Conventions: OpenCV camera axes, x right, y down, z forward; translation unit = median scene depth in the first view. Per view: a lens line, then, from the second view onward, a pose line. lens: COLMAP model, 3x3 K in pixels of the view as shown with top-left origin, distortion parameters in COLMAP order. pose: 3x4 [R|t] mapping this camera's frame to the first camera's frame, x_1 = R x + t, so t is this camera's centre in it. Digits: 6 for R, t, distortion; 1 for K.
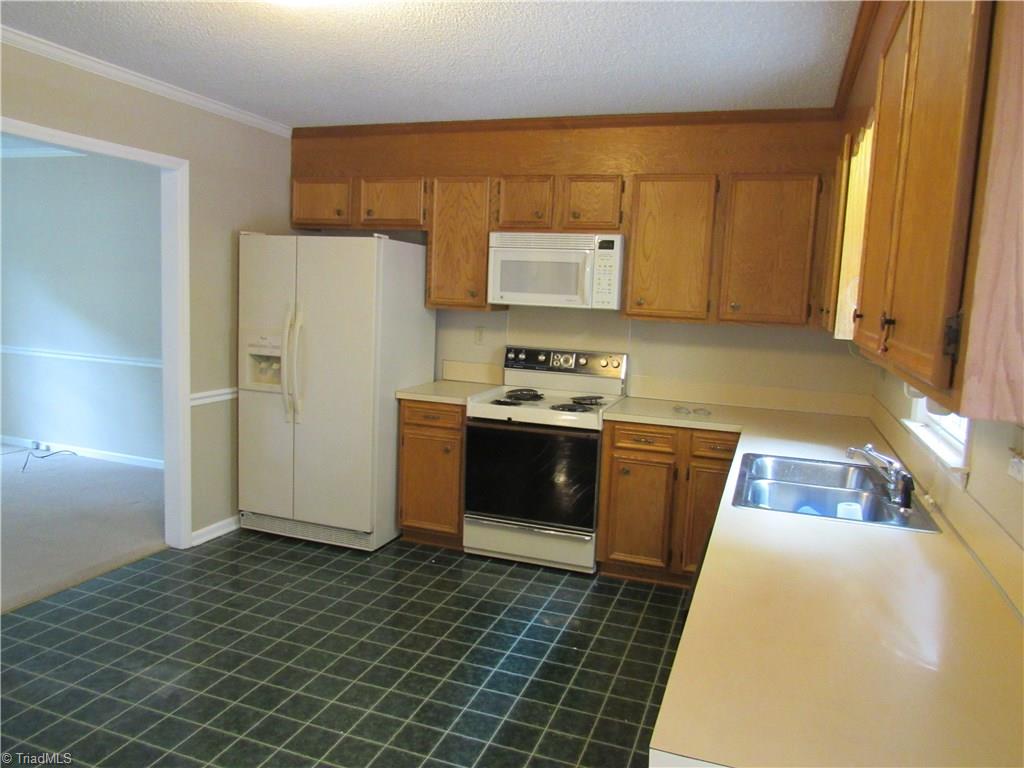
lens RADIAL K [[737.6, 0, 512.0], [0, 737.6, 384.0], [0, 0, 1]] dist [-0.017484, 0.003660]
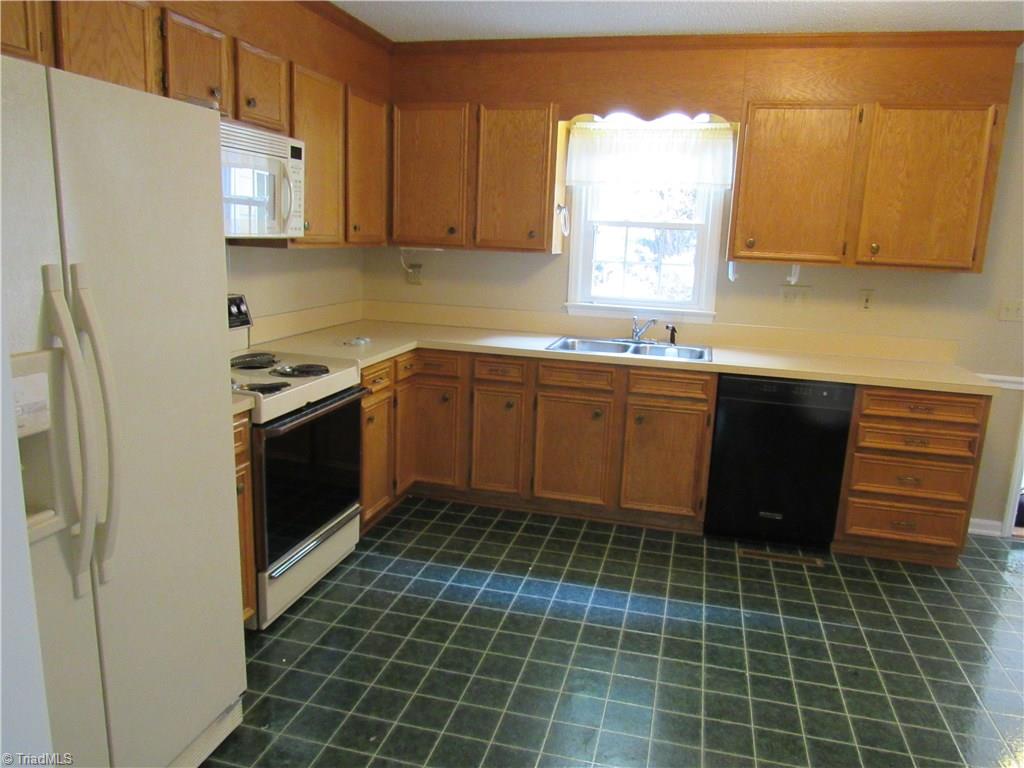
lens RADIAL K [[737.6, 0, 512.0], [0, 737.6, 384.0], [0, 0, 1]] dist [-0.017484, 0.003660]
pose [[-0.091988, -0.247036, 0.964630, -0.669919], [0.084263, 0.963332, 0.254739, -0.128667], [-0.992188, 0.104716, -0.067799, 0.827342]]
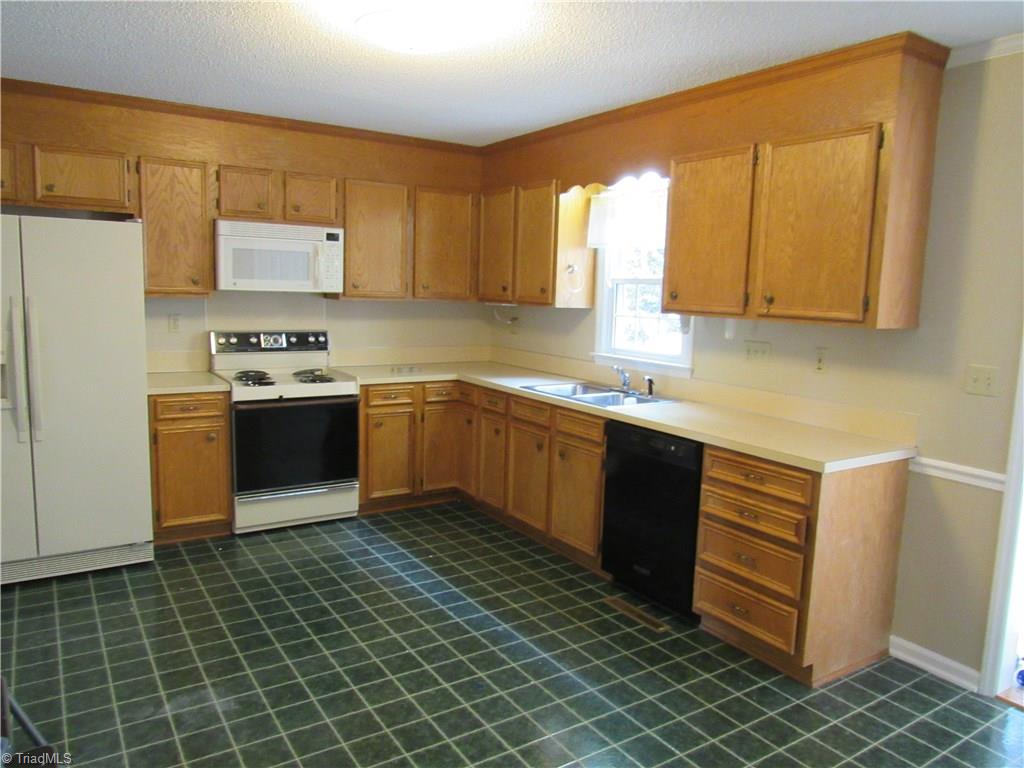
lens RADIAL K [[737.6, 0, 512.0], [0, 737.6, 384.0], [0, 0, 1]] dist [-0.017484, 0.003660]
pose [[0.605181, -0.129984, 0.785404, -0.625207], [0.098205, 0.991234, 0.088379, -0.032445], [-0.790007, 0.023645, 0.612642, 0.065933]]
